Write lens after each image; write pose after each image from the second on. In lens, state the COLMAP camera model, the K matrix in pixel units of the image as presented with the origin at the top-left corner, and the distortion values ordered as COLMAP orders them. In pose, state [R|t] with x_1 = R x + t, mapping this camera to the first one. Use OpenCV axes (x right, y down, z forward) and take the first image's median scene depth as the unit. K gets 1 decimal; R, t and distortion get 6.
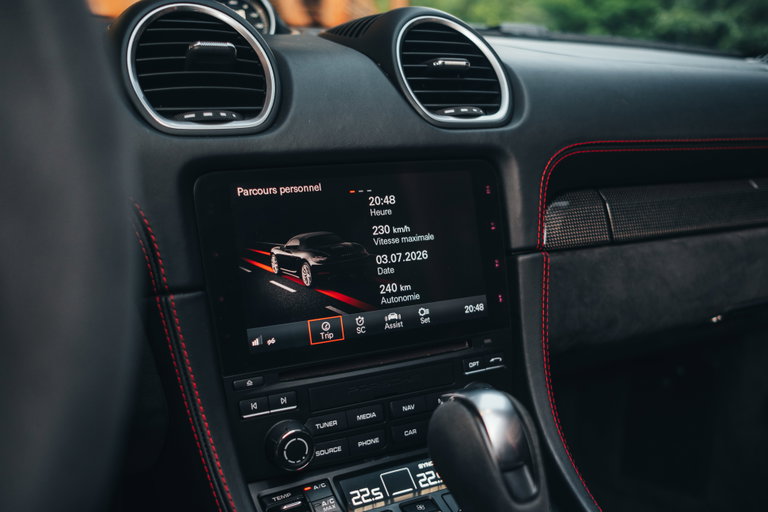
lens RADIAL K [[745.3, 0, 385.8], [0, 745.3, 257.9], [0, 0, 1]] dist [-0.065670, 0.173898]
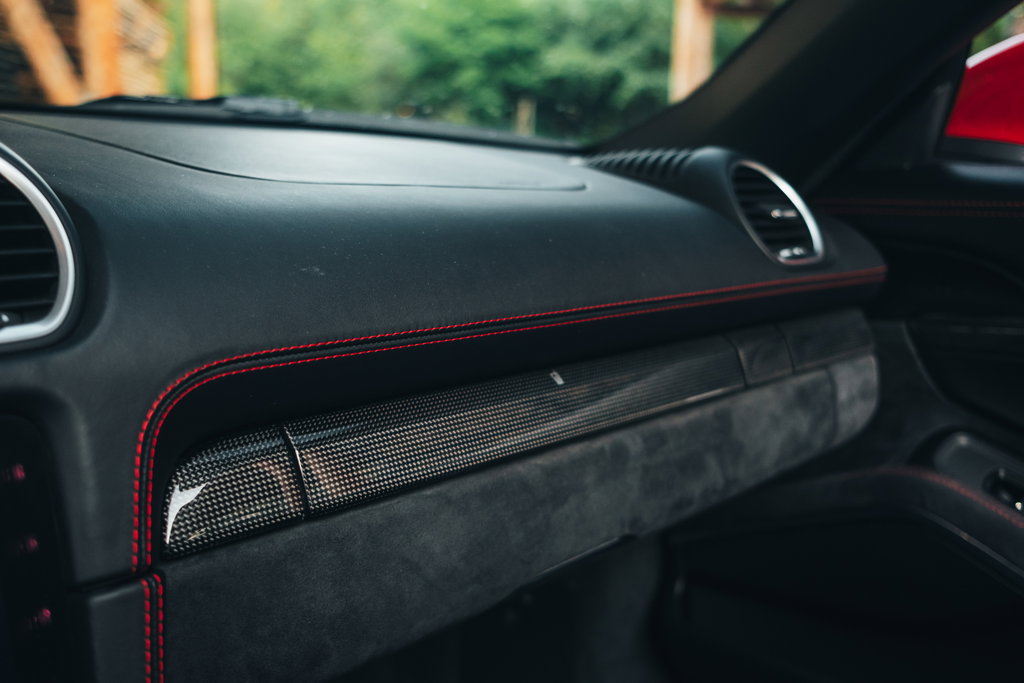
lens RADIAL K [[977.5, 0, 515.3], [0, 977.5, 348.0], [0, 0, 1]] dist [-0.066863, 0.173766]
pose [[0.953311, -0.056214, 0.296712, 0.289655], [0.064546, 0.997746, -0.018351, -0.154072], [-0.295011, 0.036646, 0.954791, 0.273958]]
